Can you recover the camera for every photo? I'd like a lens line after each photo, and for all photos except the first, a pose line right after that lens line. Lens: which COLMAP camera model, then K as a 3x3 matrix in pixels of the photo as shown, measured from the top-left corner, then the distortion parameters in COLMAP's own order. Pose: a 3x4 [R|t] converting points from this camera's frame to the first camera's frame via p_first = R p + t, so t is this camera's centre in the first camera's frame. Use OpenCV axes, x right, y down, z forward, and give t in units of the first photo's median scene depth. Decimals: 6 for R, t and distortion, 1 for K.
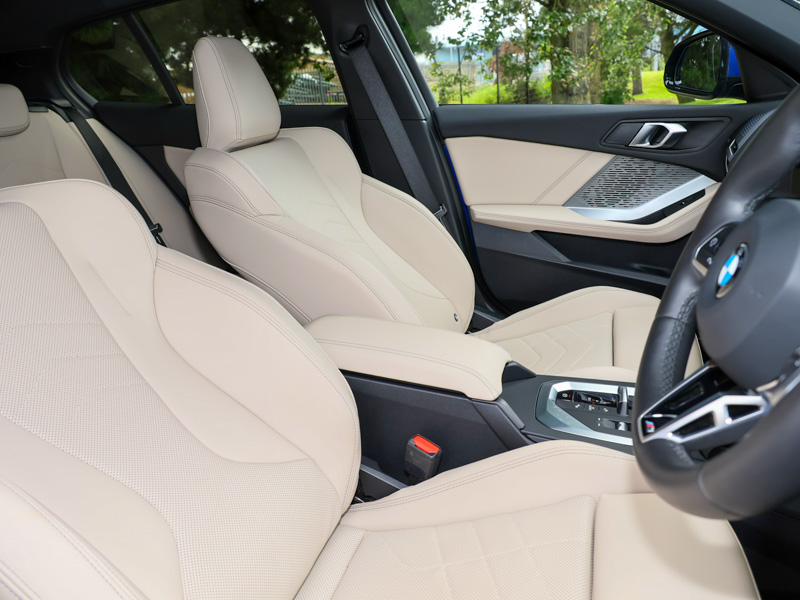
lens RADIAL K [[624.8, 0, 398.4], [0, 624.8, 290.0], [0, 0, 1]] dist [0.005643, 0.000089]
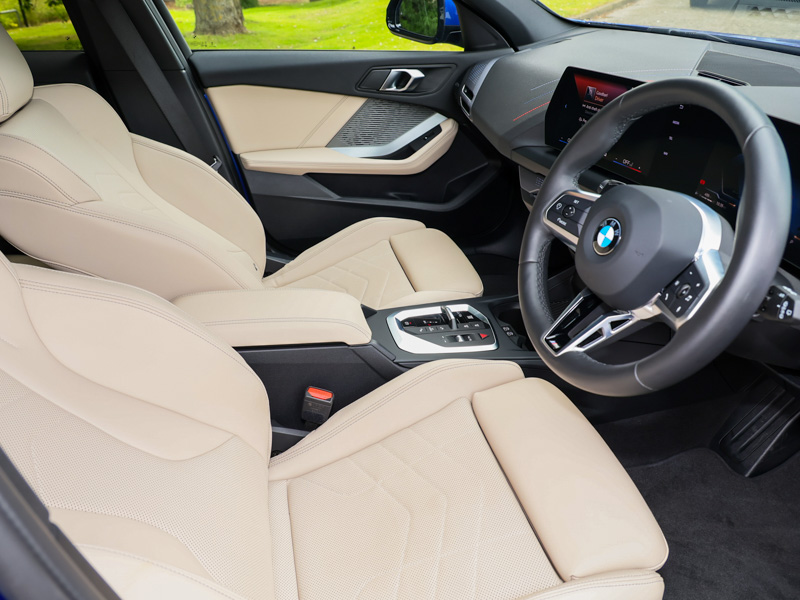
lens RADIAL K [[624.8, 0, 398.4], [0, 624.8, 290.0], [0, 0, 1]] dist [0.005643, 0.000089]
pose [[0.863285, -0.195279, 0.465408, -0.194521], [0.126491, 0.976399, 0.175057, -0.070866], [-0.488609, -0.092254, 0.867612, -0.027174]]
